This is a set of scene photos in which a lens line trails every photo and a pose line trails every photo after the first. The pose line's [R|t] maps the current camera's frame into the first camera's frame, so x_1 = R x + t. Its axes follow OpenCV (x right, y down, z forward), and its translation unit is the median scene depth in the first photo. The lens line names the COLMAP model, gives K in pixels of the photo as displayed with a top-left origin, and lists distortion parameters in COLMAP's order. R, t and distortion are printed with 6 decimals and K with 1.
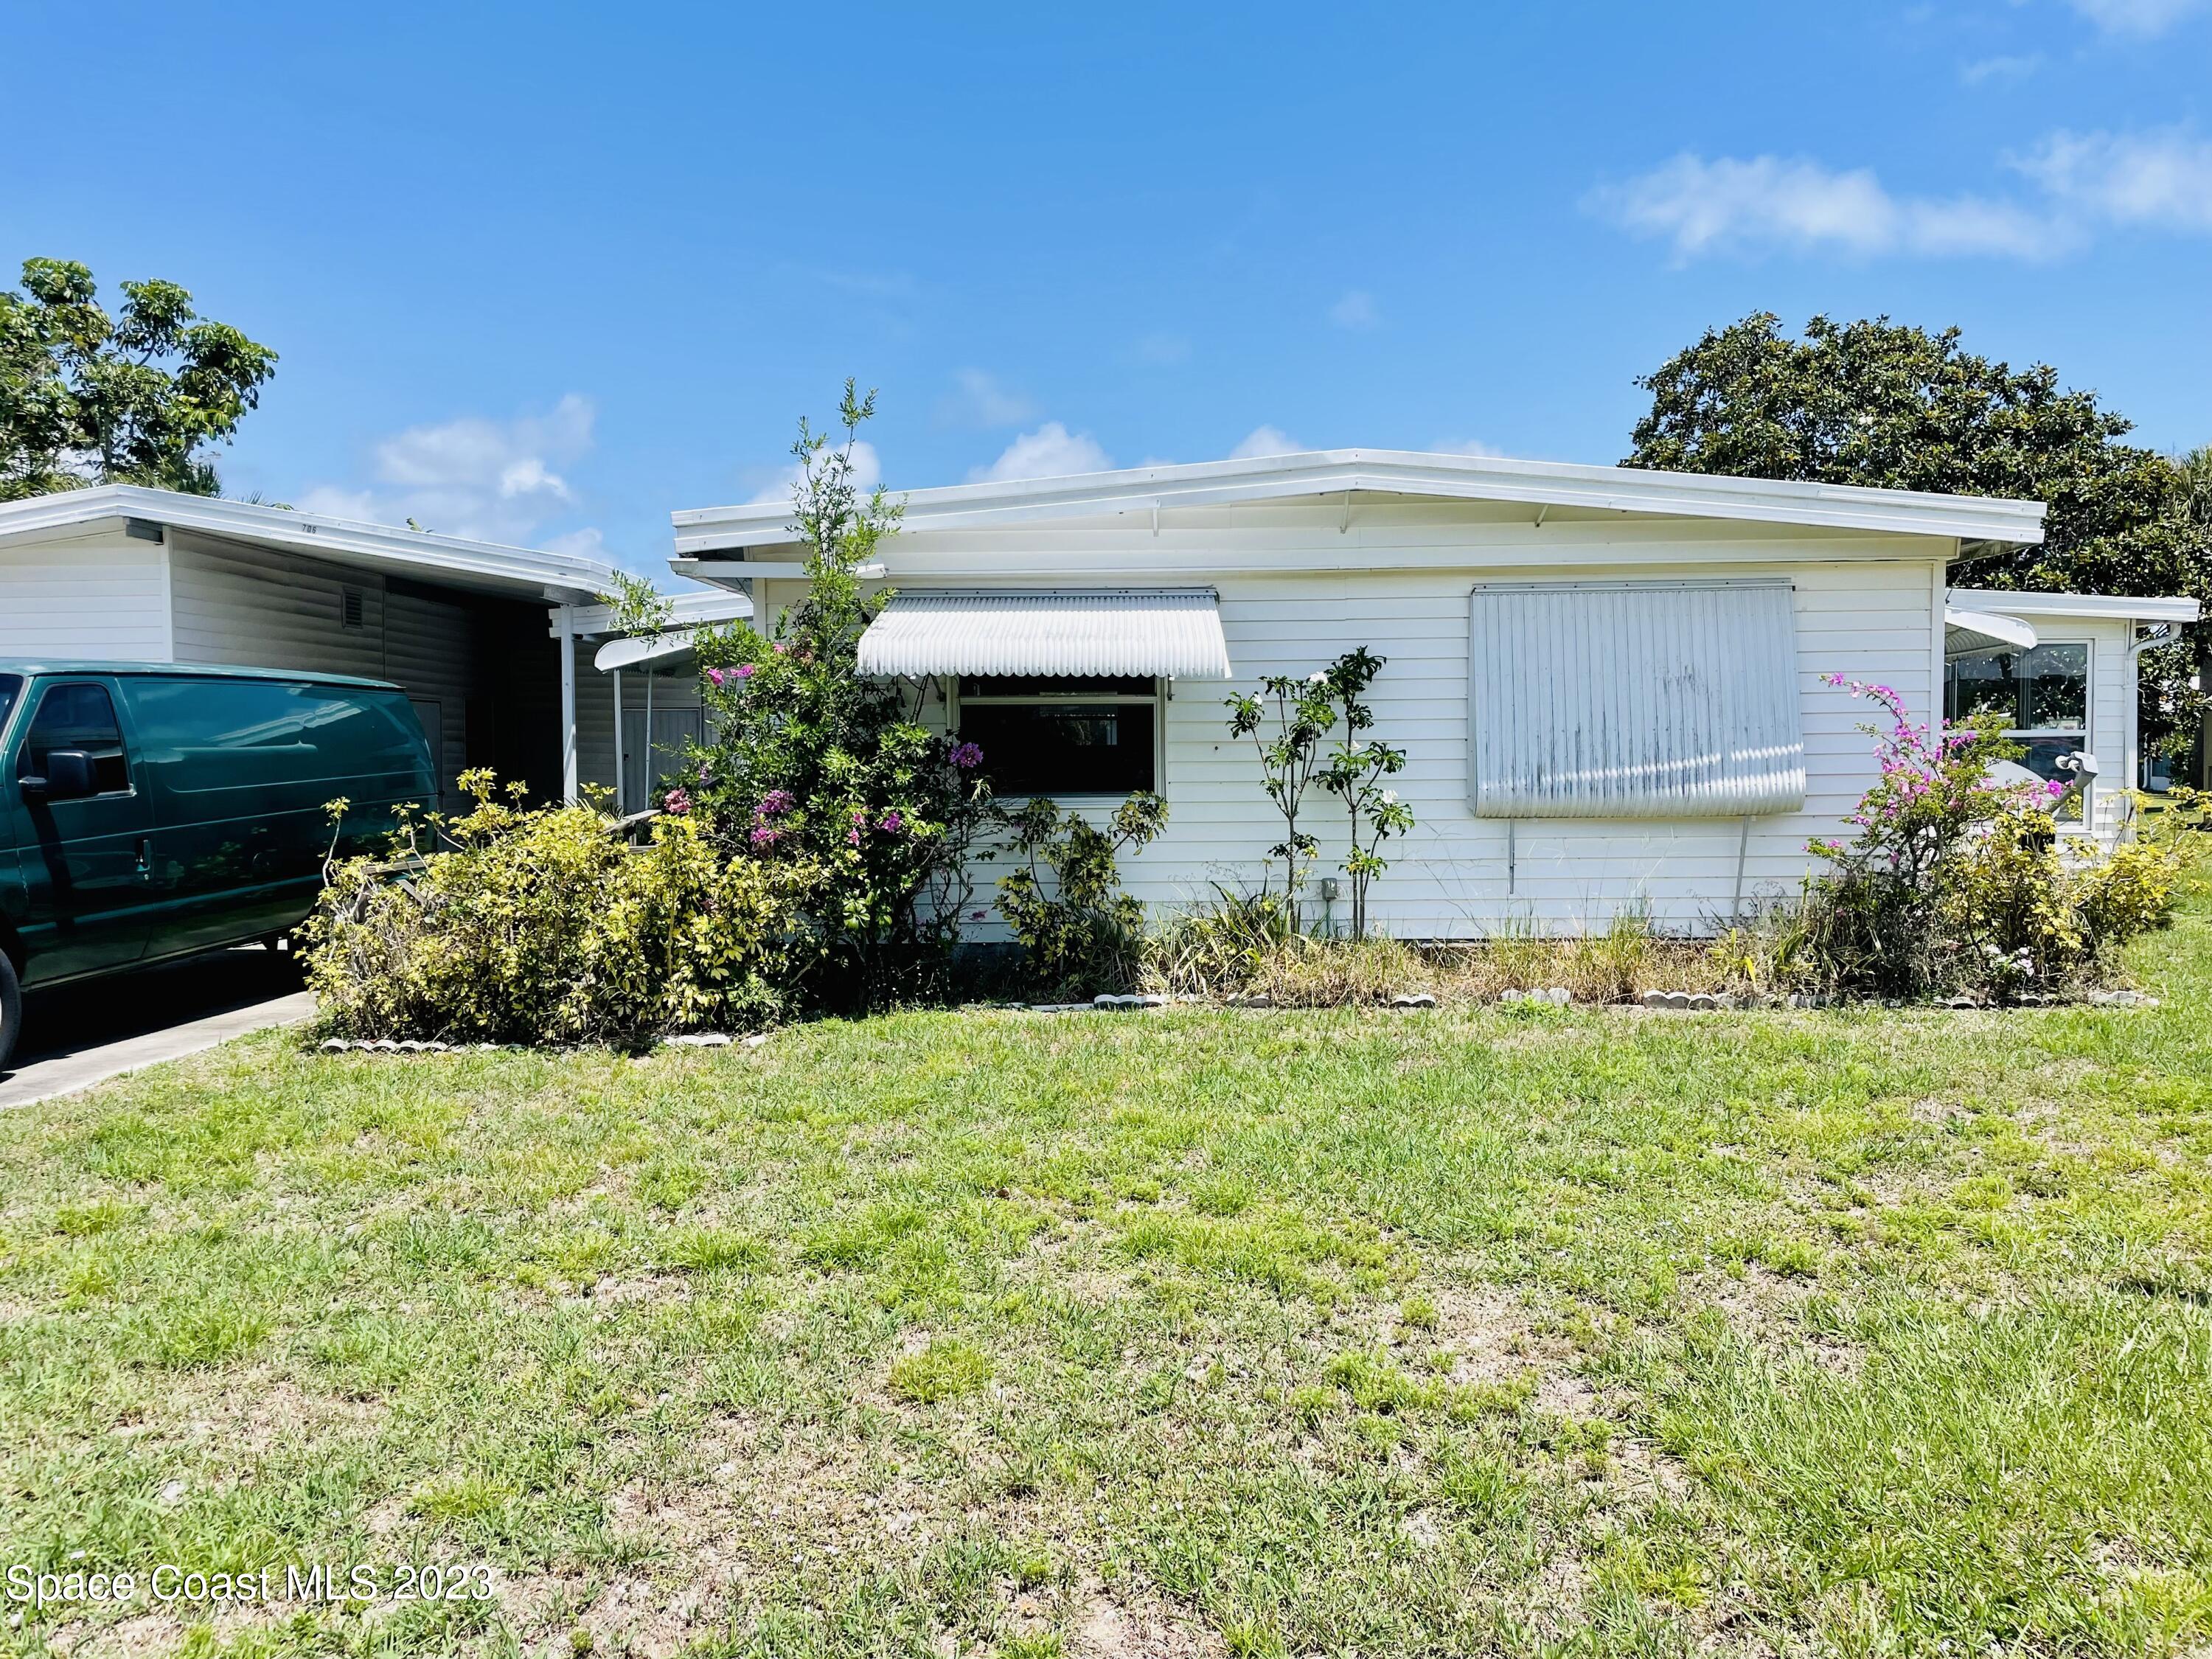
lens RADIAL K [[1695.0, 0, 1106.0], [0, 1695.0, 829.5], [0, 0, 1]] dist [0.100523, -0.110057]
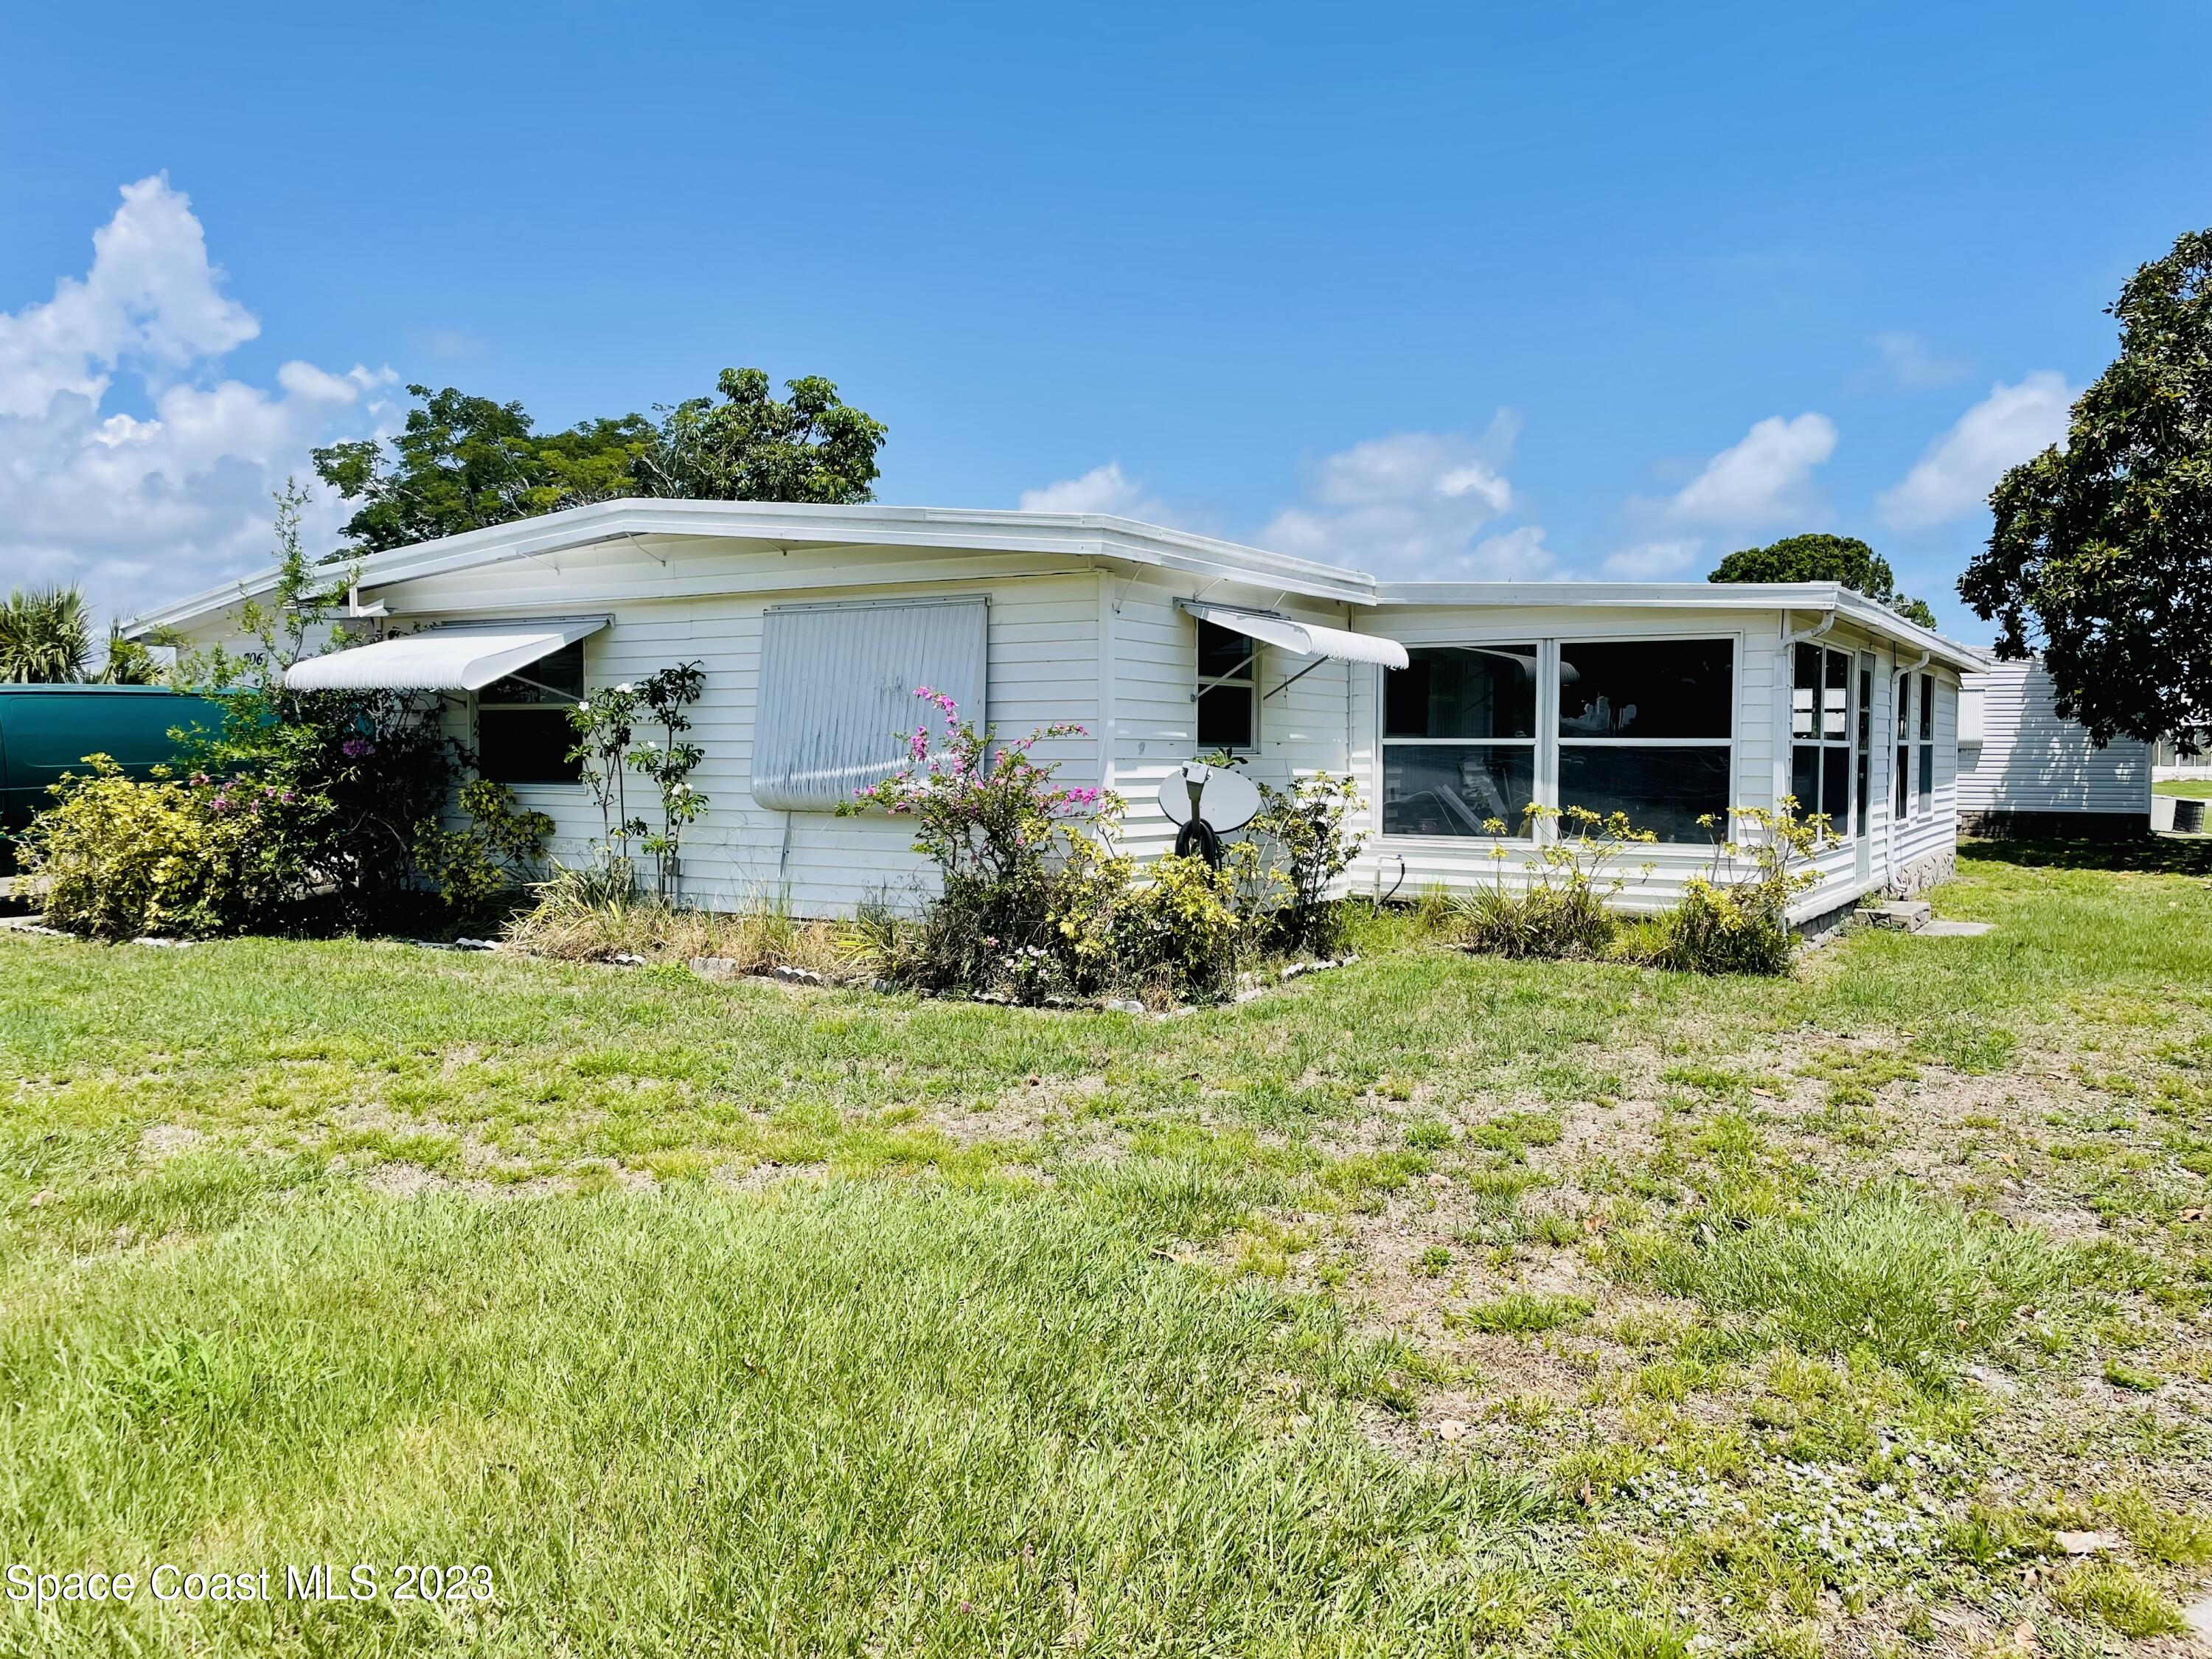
lens RADIAL K [[1695.0, 0, 1106.0], [0, 1695.0, 829.5], [0, 0, 1]] dist [0.100523, -0.110057]
pose [[0.850717, 0.037172, -0.524308, 1.012185], [-0.037157, 0.999254, 0.010555, -0.014309], [0.524309, 0.010502, 0.851463, 0.145863]]
